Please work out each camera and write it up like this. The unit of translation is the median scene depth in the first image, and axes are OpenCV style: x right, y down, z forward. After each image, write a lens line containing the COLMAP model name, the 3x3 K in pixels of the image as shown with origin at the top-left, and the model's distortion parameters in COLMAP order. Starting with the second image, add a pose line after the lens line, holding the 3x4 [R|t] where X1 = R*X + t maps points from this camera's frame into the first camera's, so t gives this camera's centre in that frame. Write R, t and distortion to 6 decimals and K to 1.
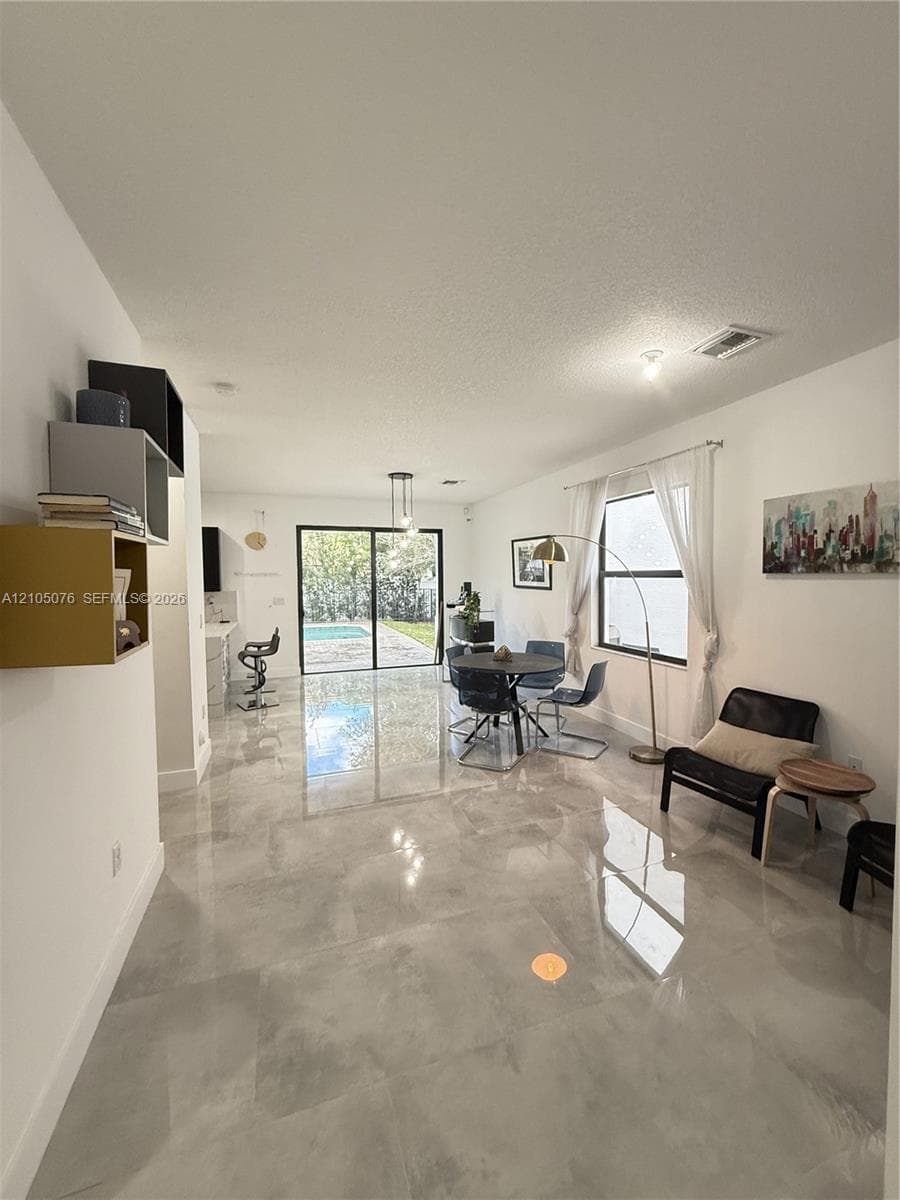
lens RADIAL K [[480.5, 0, 450.0], [0, 480.5, 600.0], [0, 0, 1]] dist [-0.000326, -0.000222]
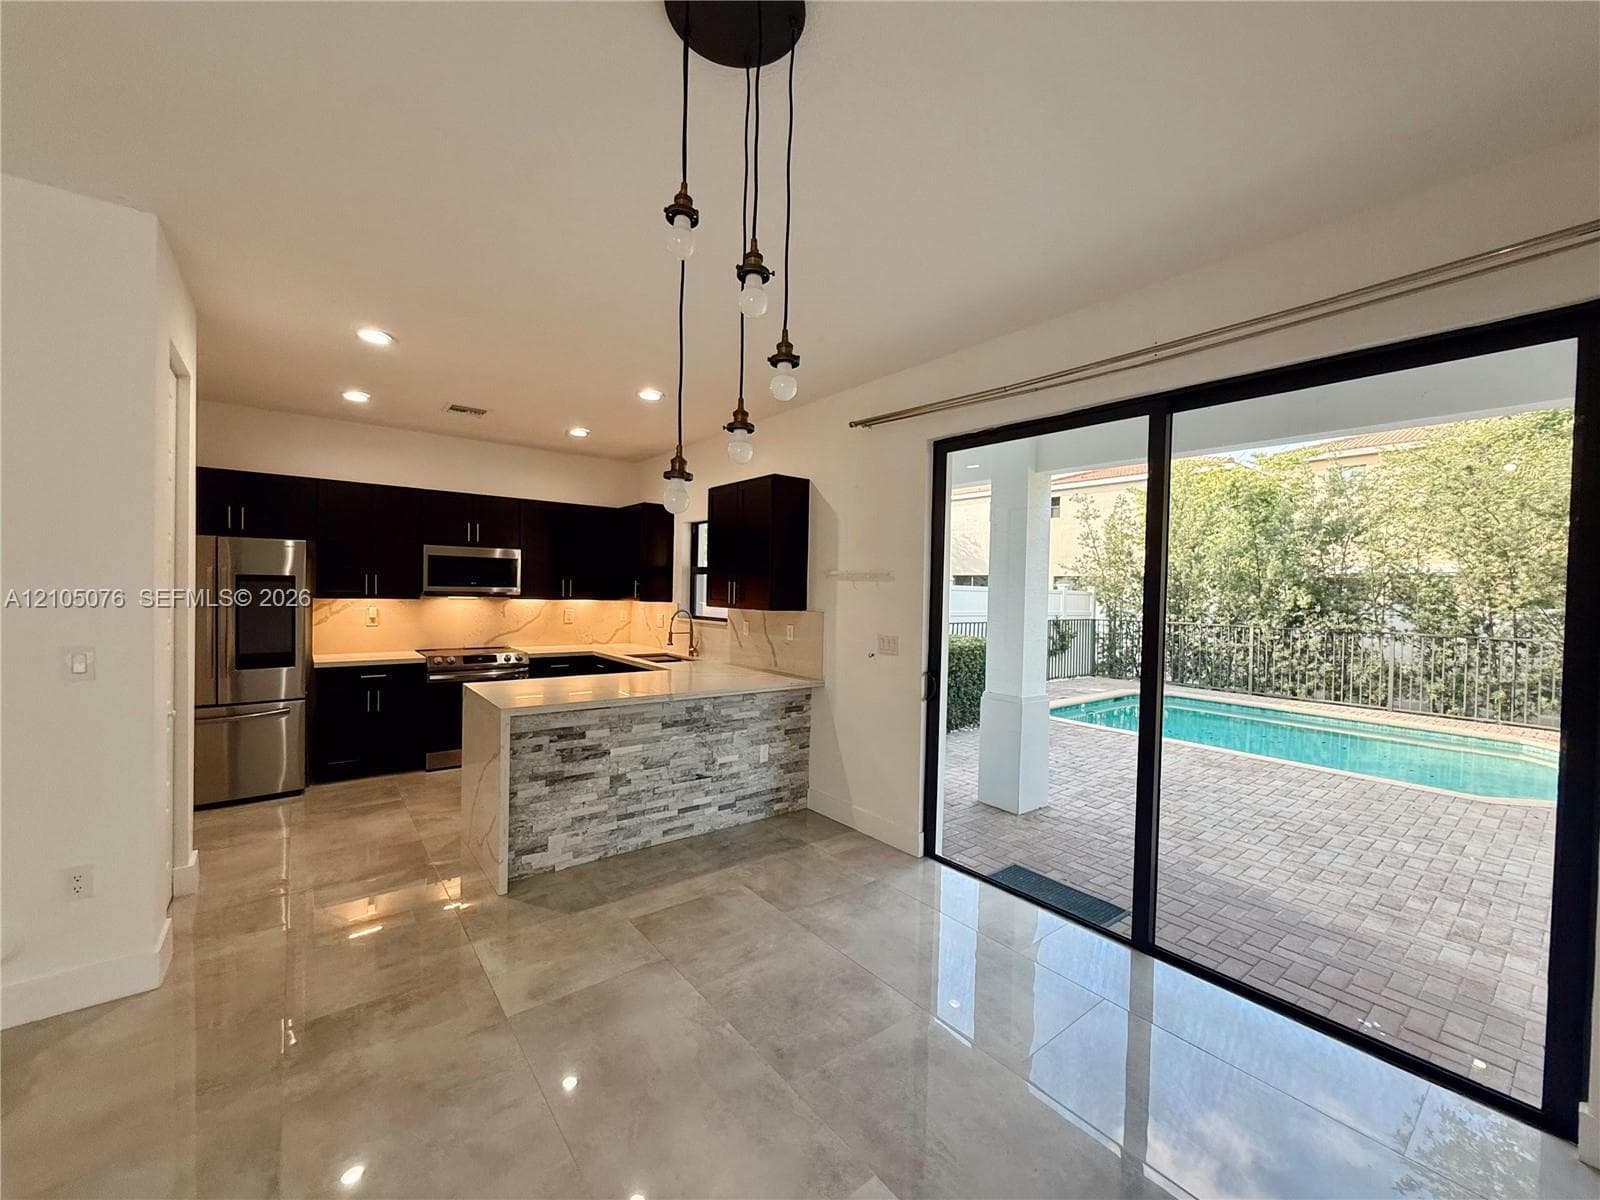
lens RADIAL K [[640.6, 0, 809.0], [0, 640.6, 599.0], [0, 0, 1]] dist [-0.000326, -0.000222]
pose [[0.326288, 0.031554, -0.944744, 0.350587], [-0.075565, 0.997115, 0.007205, -0.103815], [0.942245, 0.069039, 0.327731, 2.382146]]
